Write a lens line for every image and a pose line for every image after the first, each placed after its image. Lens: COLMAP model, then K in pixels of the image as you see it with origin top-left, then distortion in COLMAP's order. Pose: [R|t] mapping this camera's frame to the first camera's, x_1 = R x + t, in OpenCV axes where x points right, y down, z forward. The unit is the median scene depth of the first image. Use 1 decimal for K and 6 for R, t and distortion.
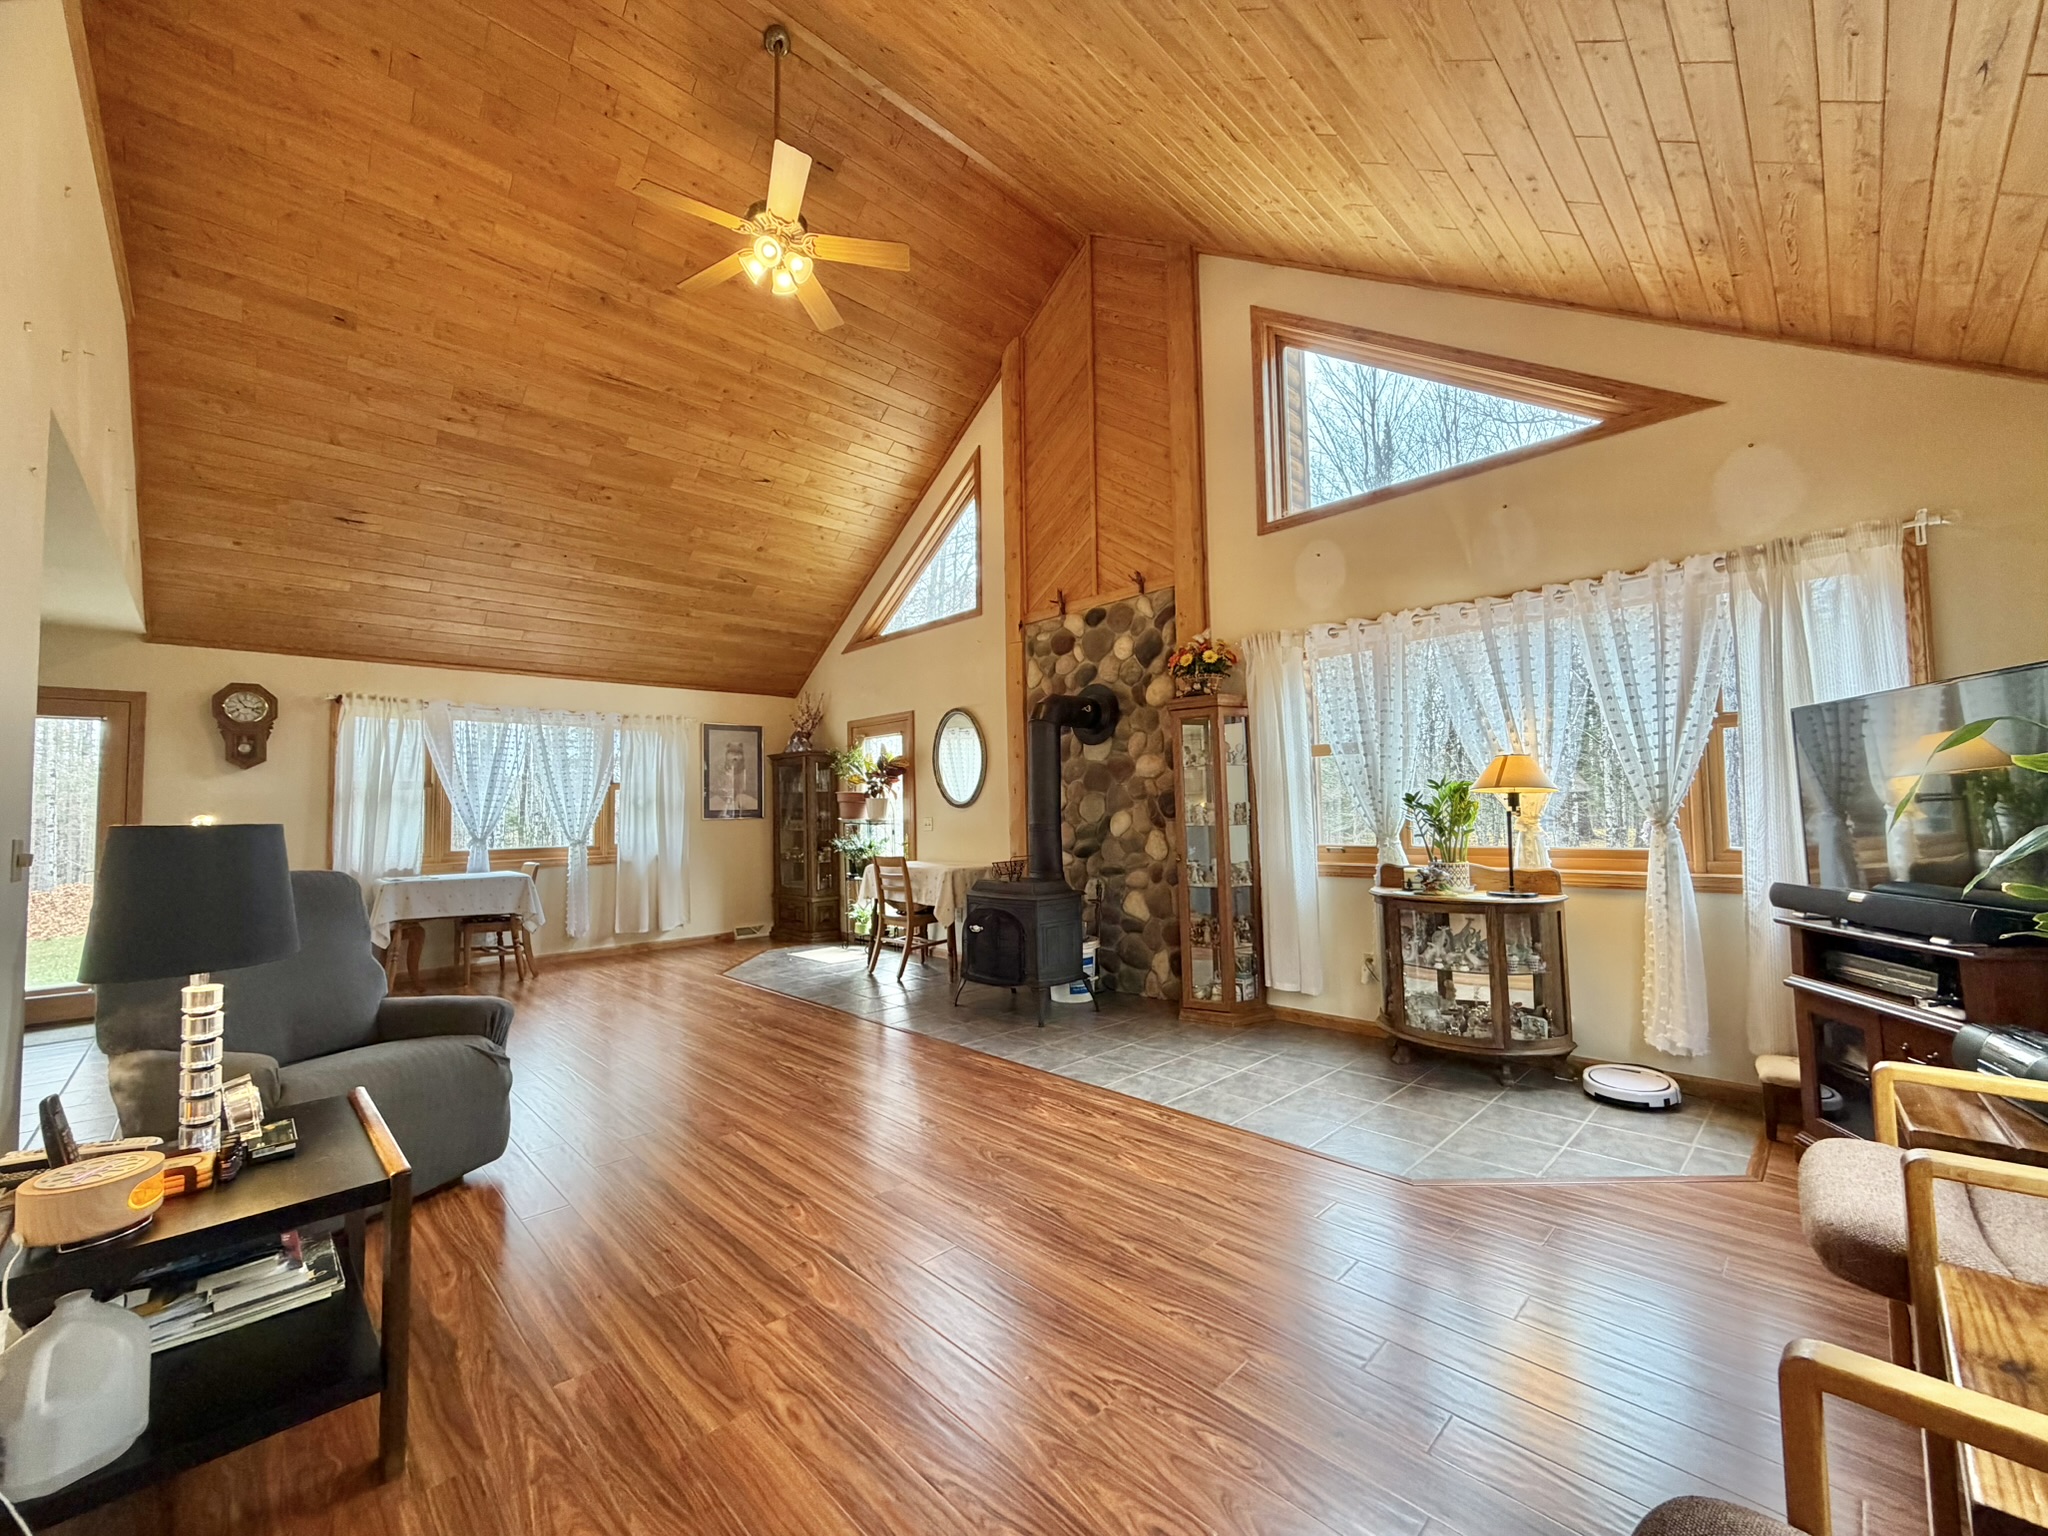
lens RADIAL K [[817.1, 0, 1020.9], [0, 817.1, 769.7], [0, 0, 1]] dist [-0.001119, 0.000574]
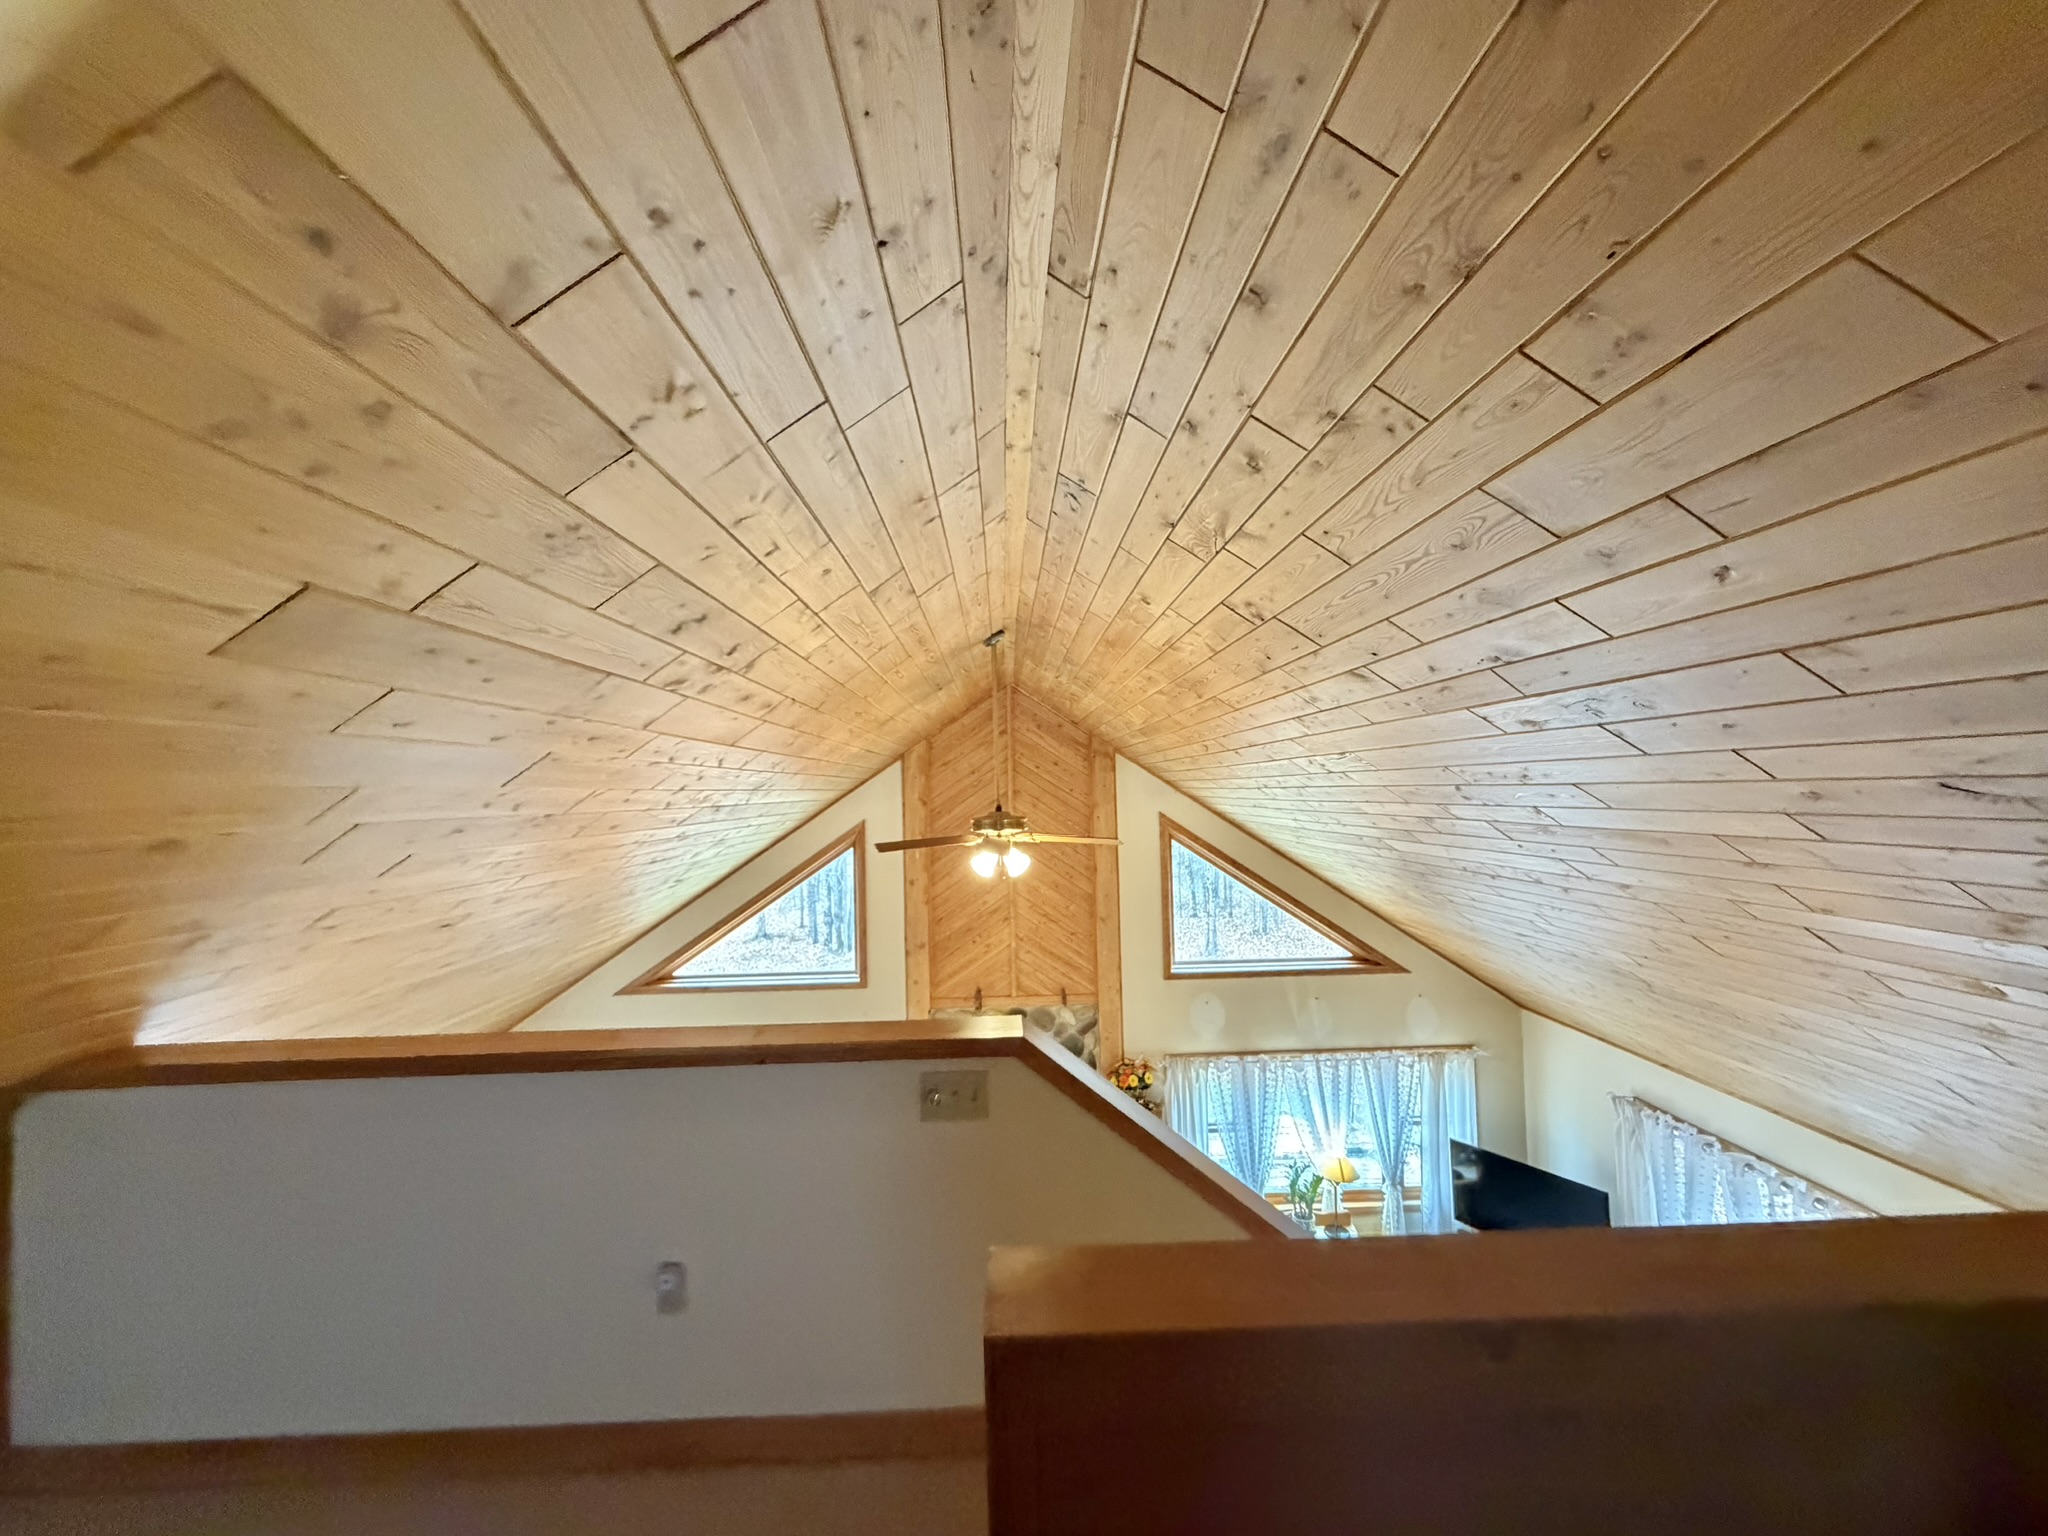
lens RADIAL K [[817.1, 0, 1020.9], [0, 817.1, 769.7], [0, 0, 1]] dist [-0.001119, 0.000574]
pose [[0.677852, 0.025529, 0.734755, -0.822164], [-0.029503, 0.999536, -0.007511, -0.559268], [-0.734606, -0.016586, 0.678291, 0.198694]]
